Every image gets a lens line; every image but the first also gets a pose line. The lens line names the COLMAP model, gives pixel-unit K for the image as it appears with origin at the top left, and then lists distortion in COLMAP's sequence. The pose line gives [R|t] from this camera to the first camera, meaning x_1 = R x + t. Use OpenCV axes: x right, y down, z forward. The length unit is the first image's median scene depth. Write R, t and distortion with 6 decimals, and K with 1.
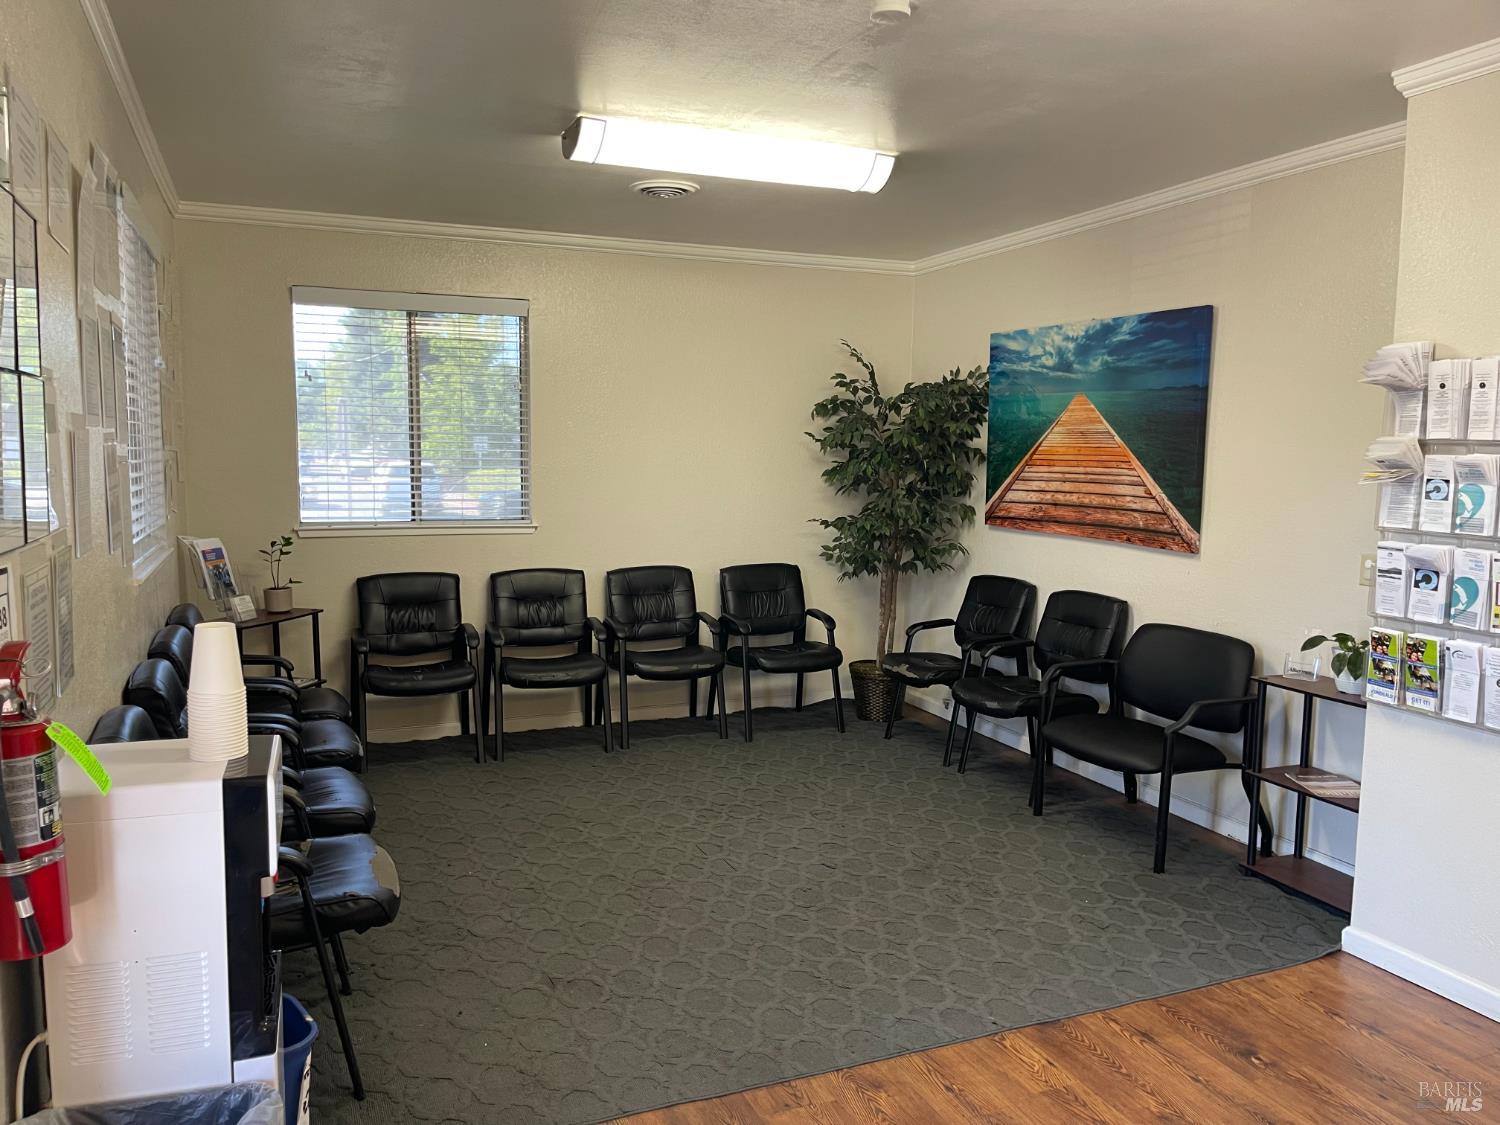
lens RADIAL K [[1137.9, 0, 741.8], [0, 1137.9, 567.2], [0, 0, 1]] dist [0.065594, -0.083508]
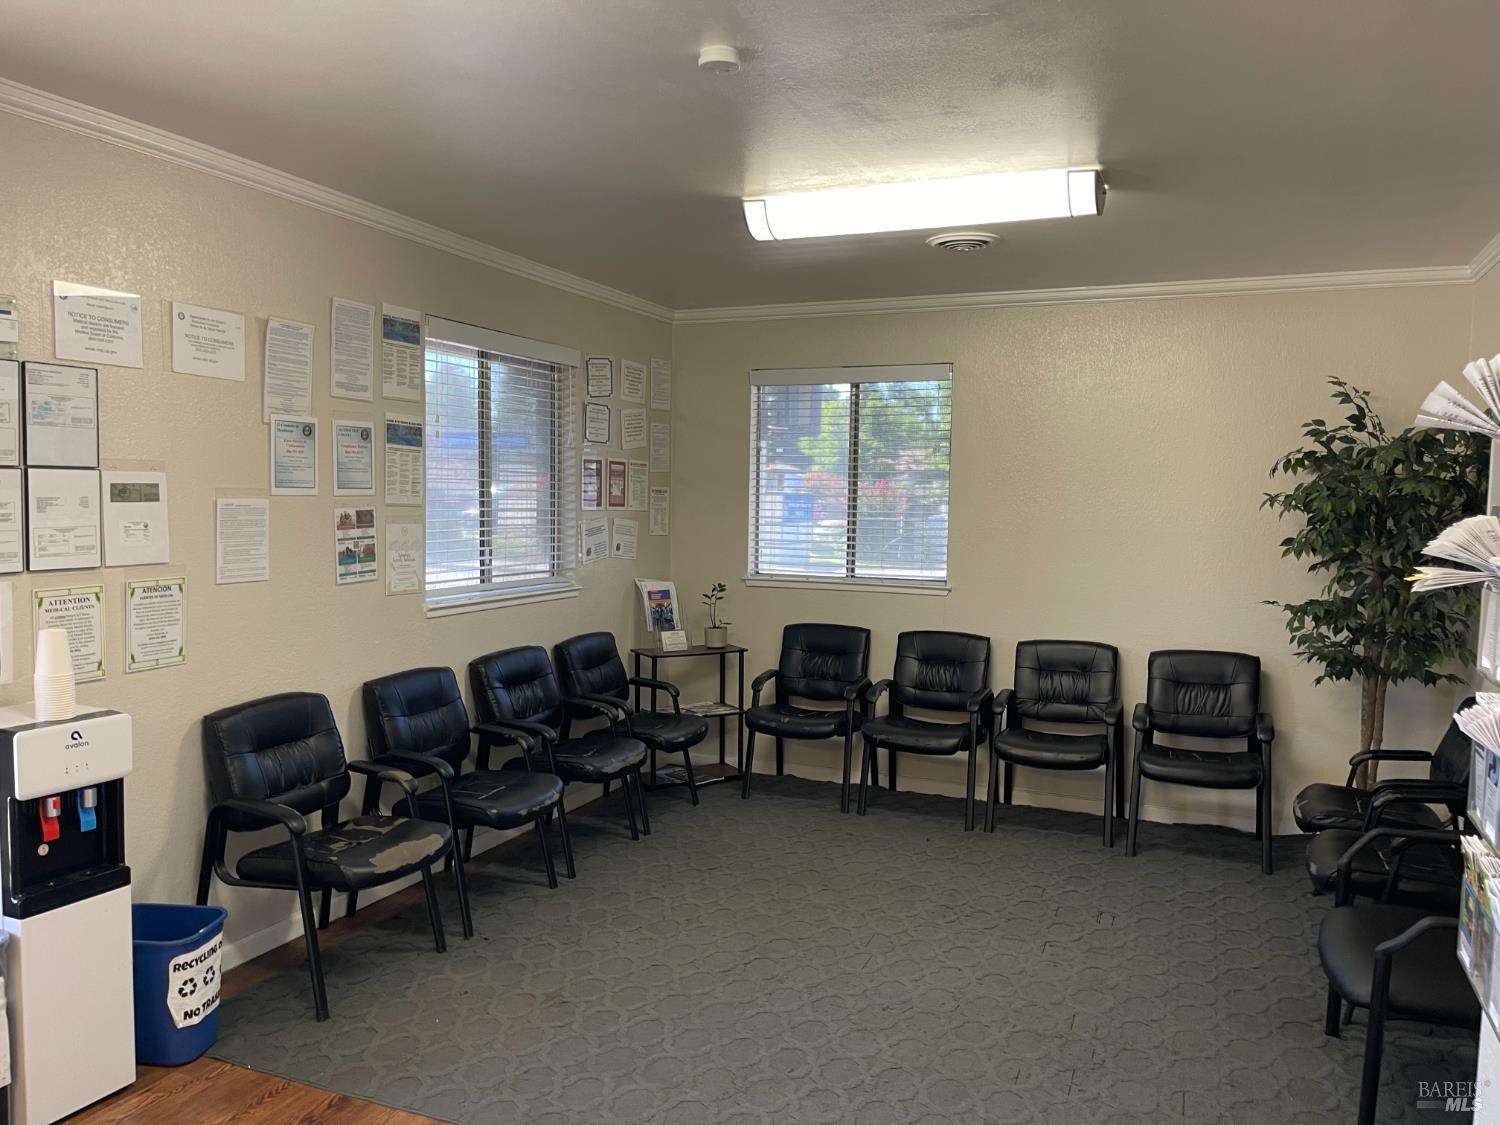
lens RADIAL K [[1137.9, 0, 755.0], [0, 1137.9, 563.3], [0, 0, 1]] dist [0.065594, -0.083508]
pose [[0.713001, 0.044880, -0.699725, 0.558616], [-0.082421, 0.996395, -0.020077, -0.034661], [0.696301, 0.071987, 0.714130, 0.248361]]
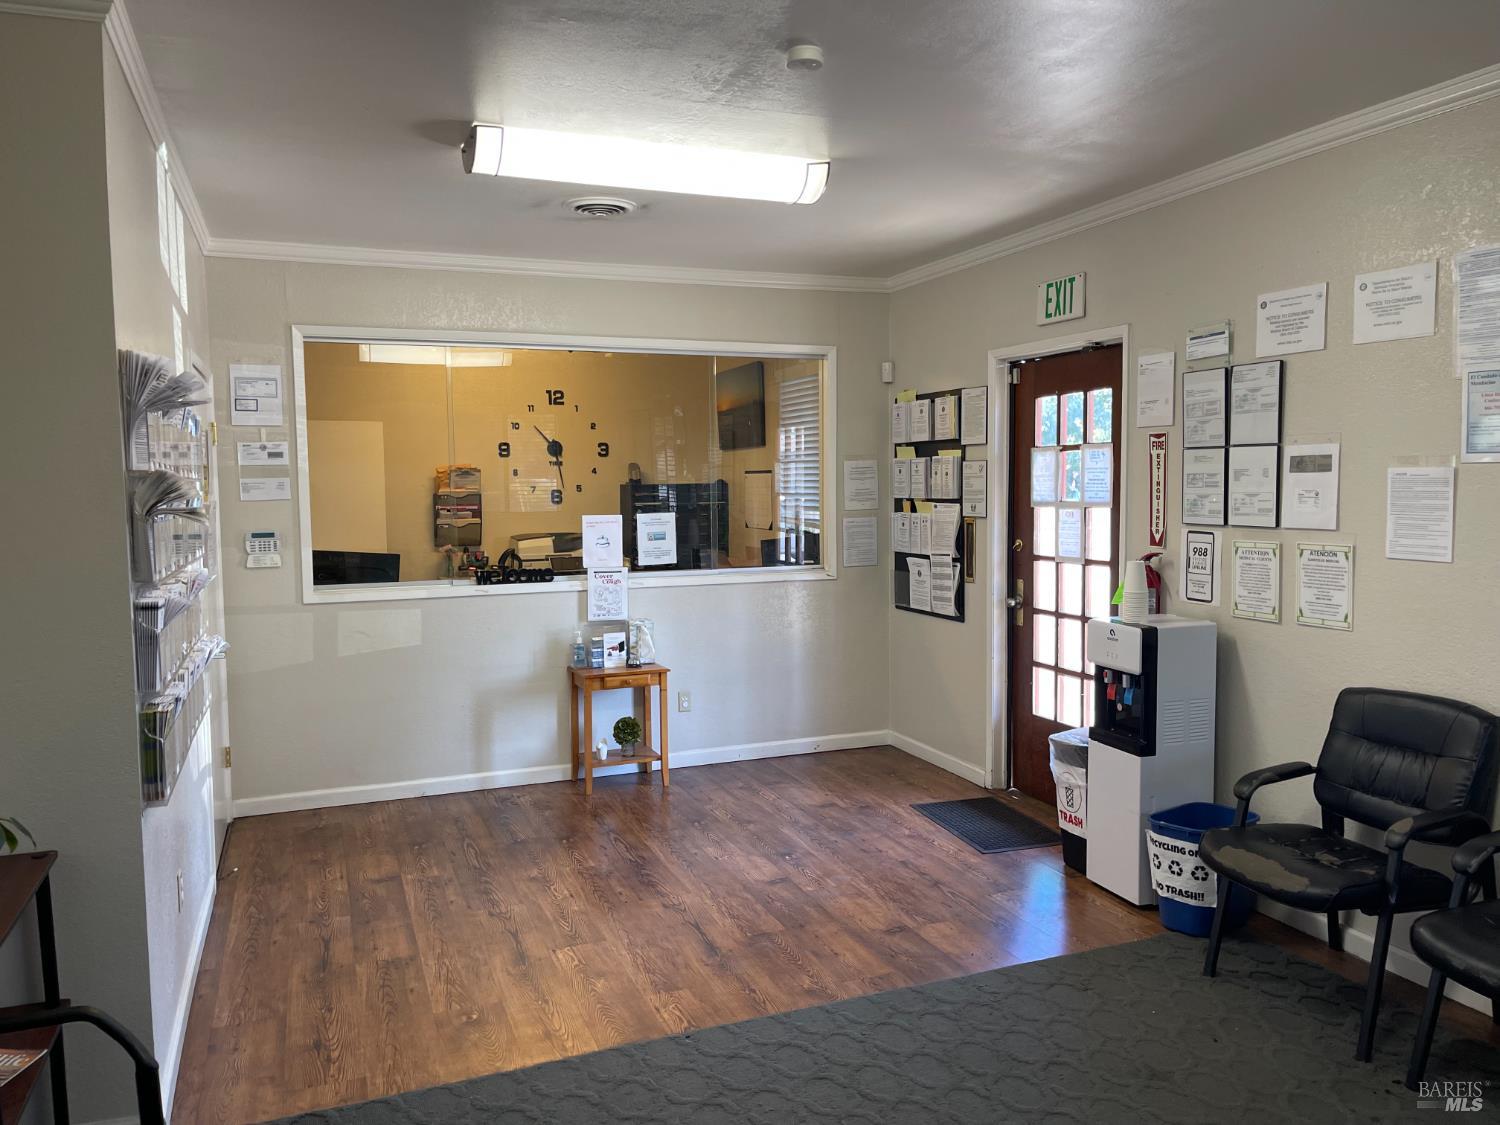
lens RADIAL K [[1137.9, 0, 748.1], [0, 1137.9, 558.5], [0, 0, 1]] dist [0.065594, -0.083508]
pose [[-0.999862, 0.001304, 0.016554, 0.107526], [0.004192, 0.984438, 0.175682, -0.149791], [-0.016068, 0.175727, -0.984308, 1.408353]]
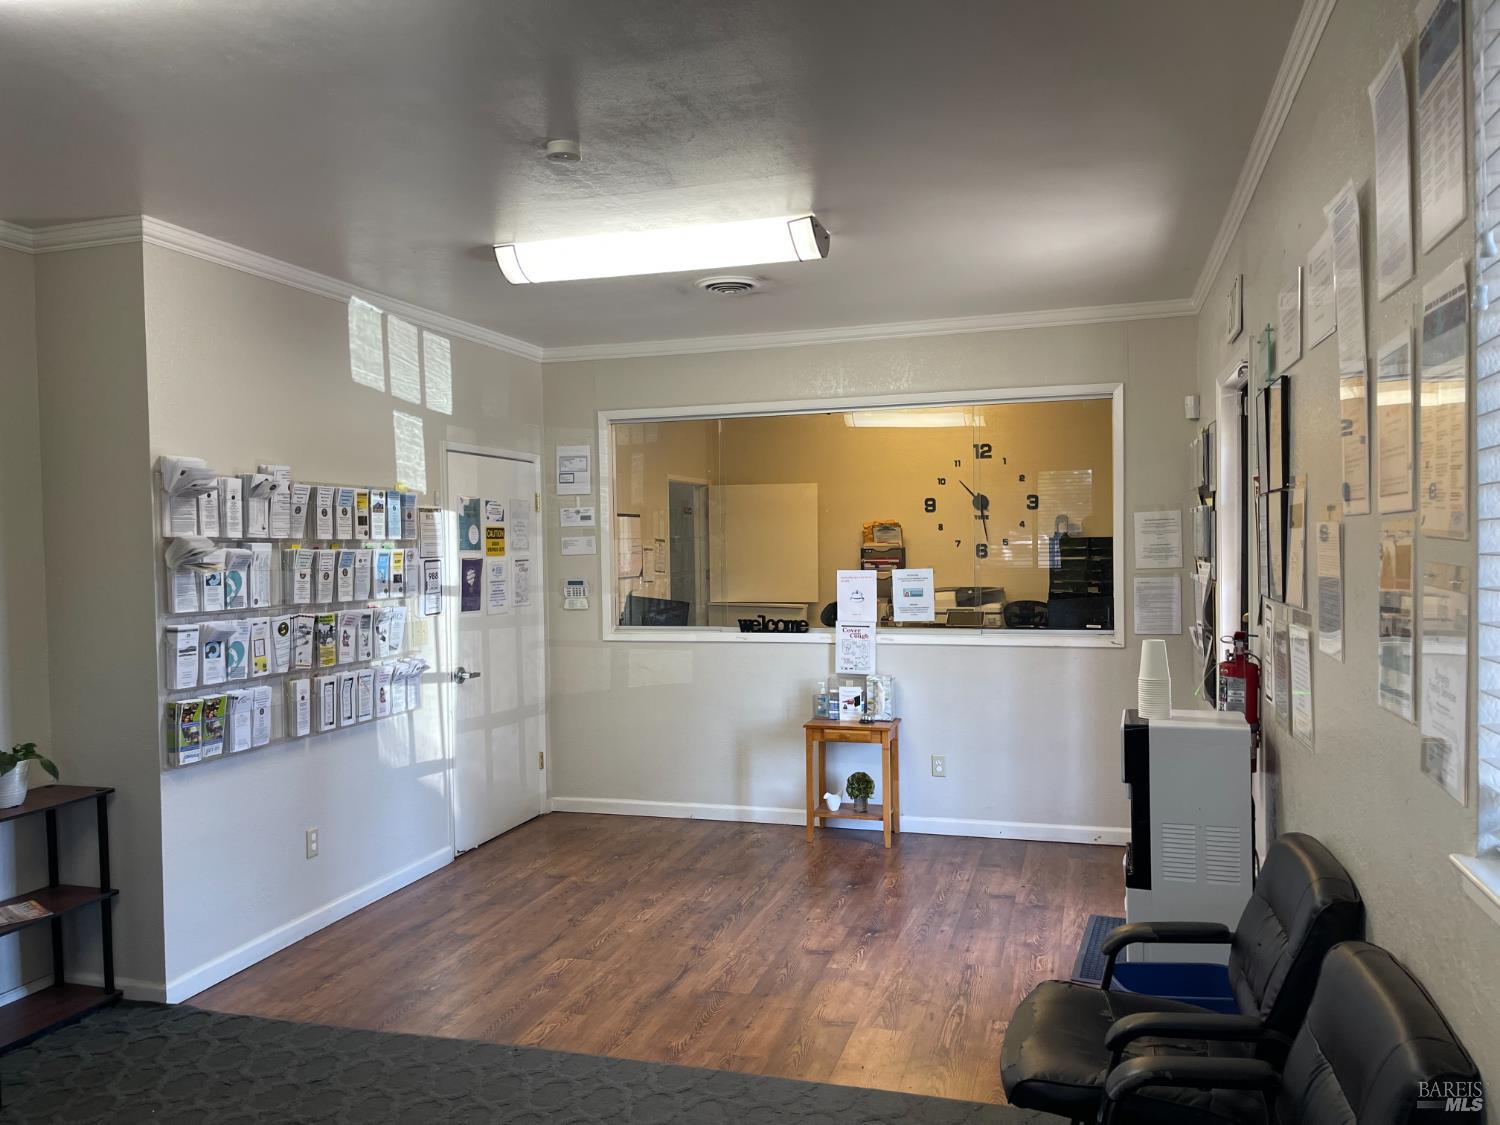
lens RADIAL K [[1137.9, 0, 733.6], [0, 1137.9, 562.4], [0, 0, 1]] dist [0.065594, -0.083508]
pose [[-0.768416, -0.007996, 0.639901, -0.480355], [0.078129, 0.991270, 0.106207, -0.130466], [-0.635164, 0.131606, -0.761083, 1.206238]]
